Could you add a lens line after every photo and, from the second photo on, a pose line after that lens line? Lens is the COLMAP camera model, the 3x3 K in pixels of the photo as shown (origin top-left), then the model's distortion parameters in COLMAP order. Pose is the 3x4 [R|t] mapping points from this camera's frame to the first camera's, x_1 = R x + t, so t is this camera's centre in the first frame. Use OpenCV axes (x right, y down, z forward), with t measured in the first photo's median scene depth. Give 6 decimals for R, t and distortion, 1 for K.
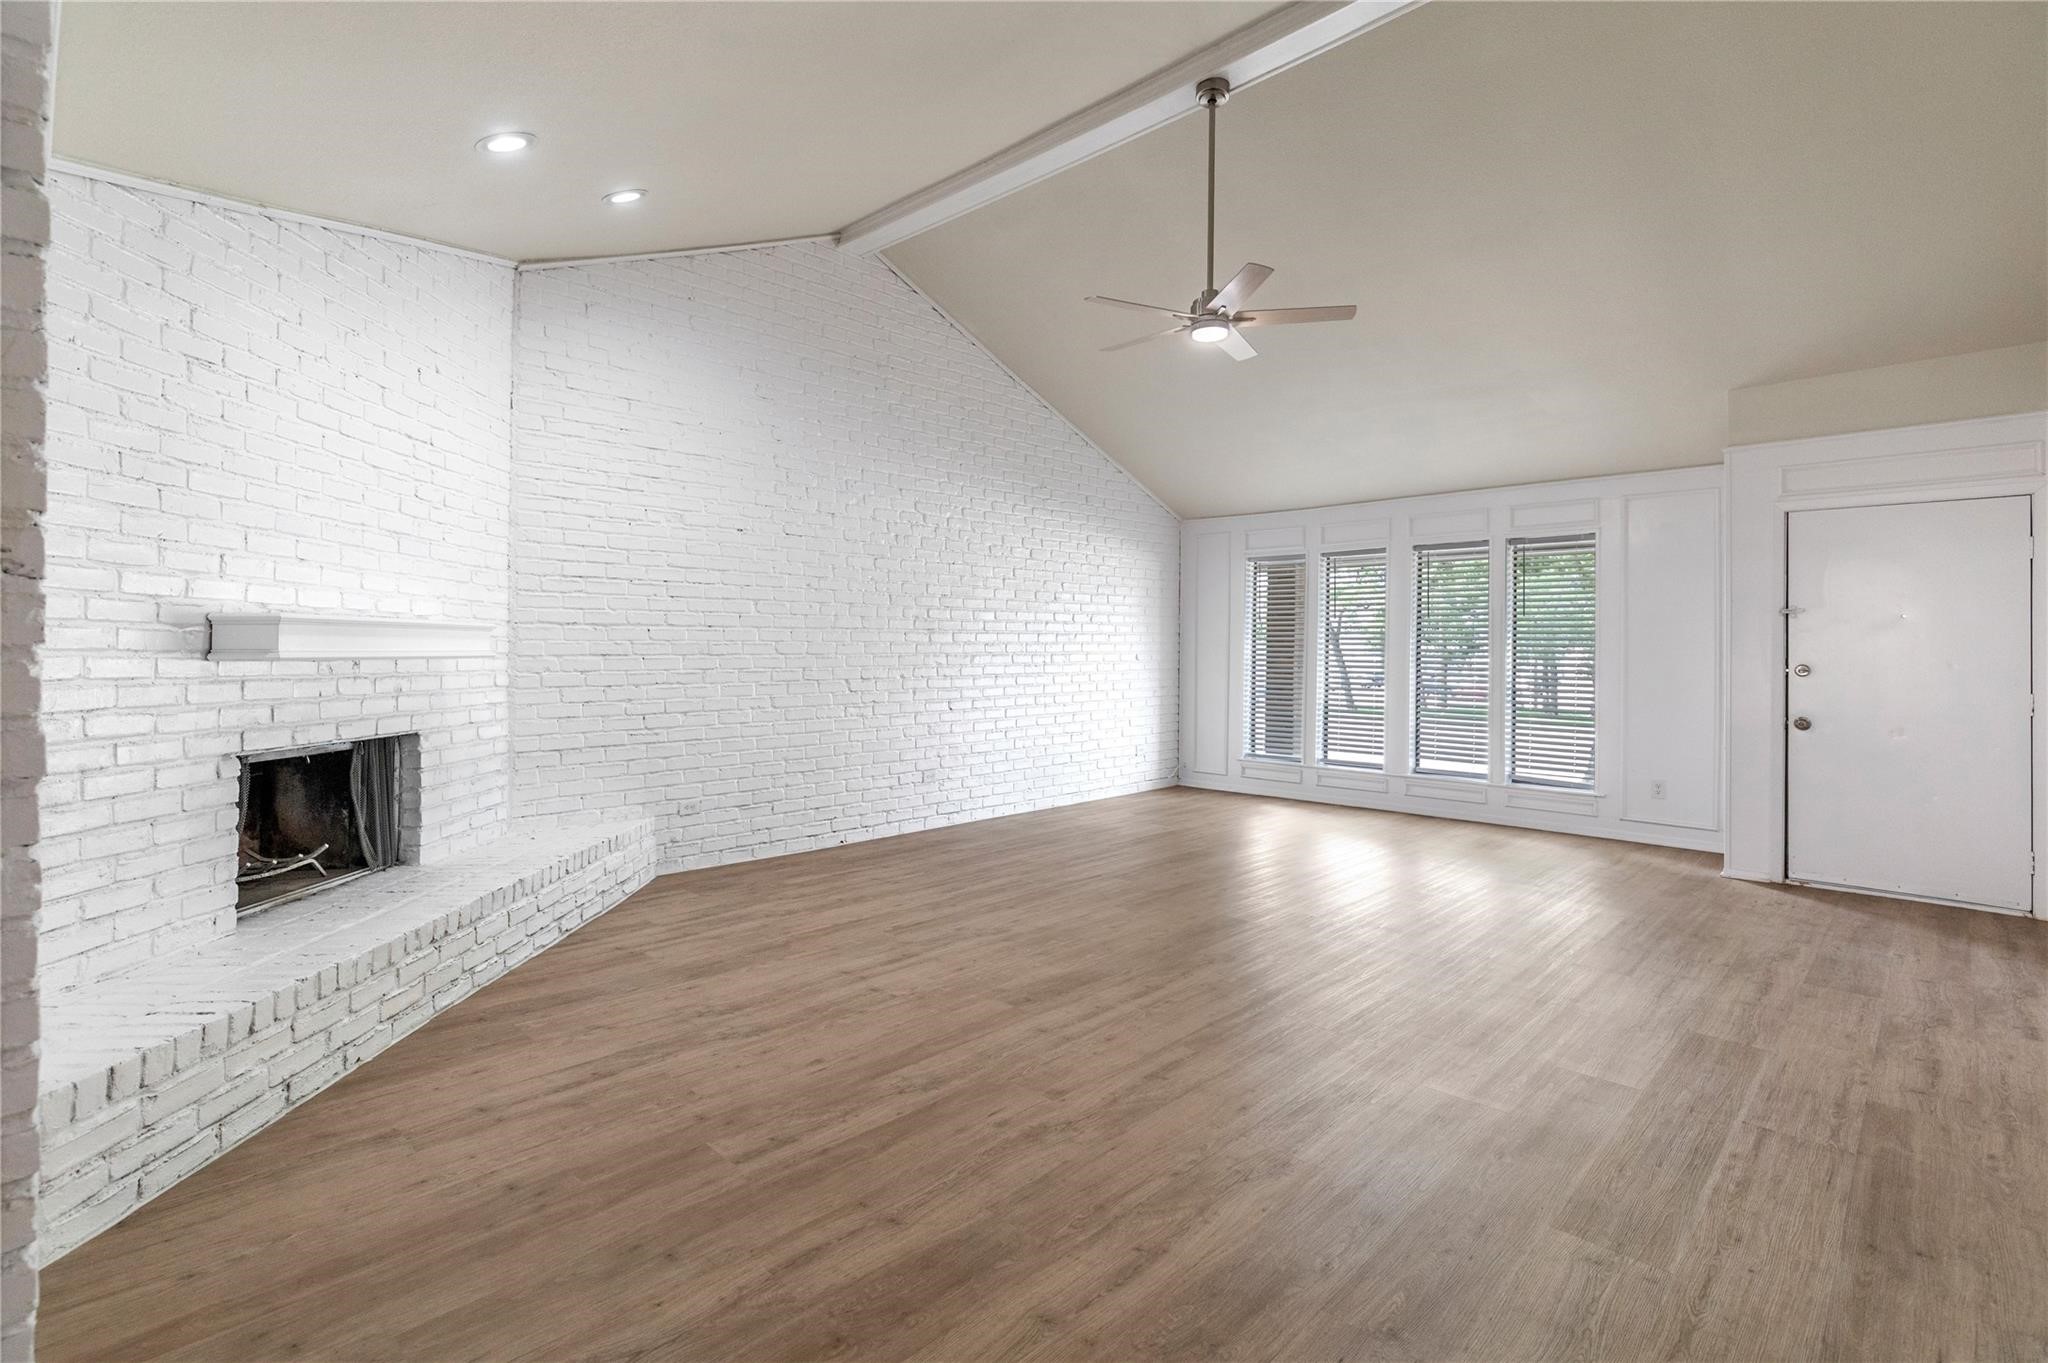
lens RADIAL K [[937.5, 0, 1056.5], [0, 937.5, 644.0], [0, 0, 1]] dist [0.026996, -0.000026]
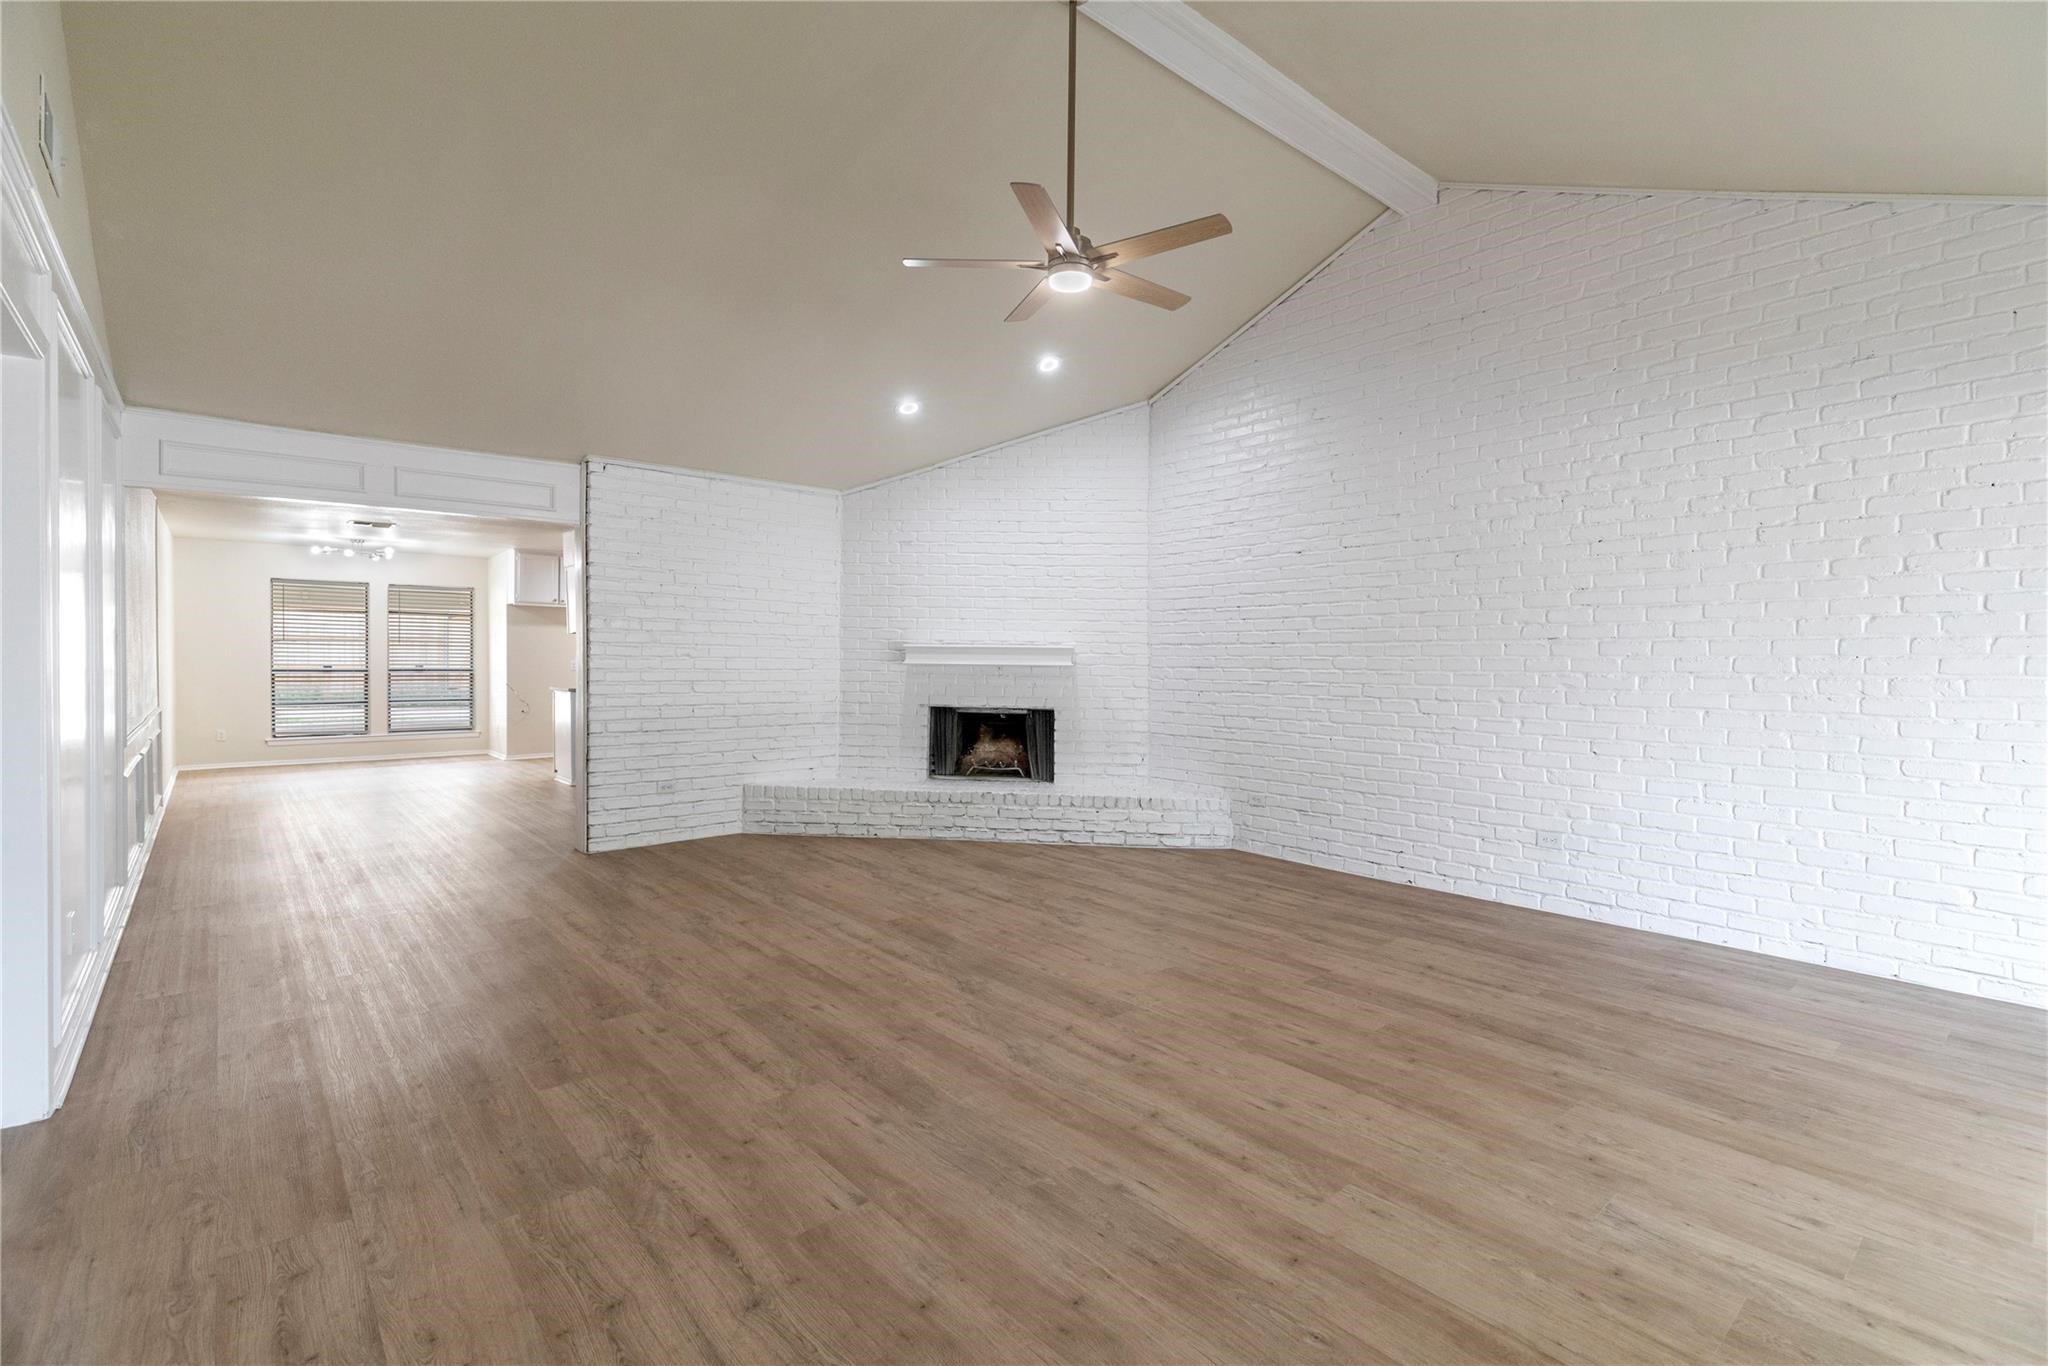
lens RADIAL K [[951.8, 0, 1011.8], [0, 951.8, 675.9], [0, 0, 1]] dist [0.011108, -0.000017]
pose [[-0.116783, 0.011163, -0.993095, 1.096164], [-0.004338, 0.999922, 0.011749, 0.011532], [0.993148, 0.005680, -0.116725, 1.130703]]
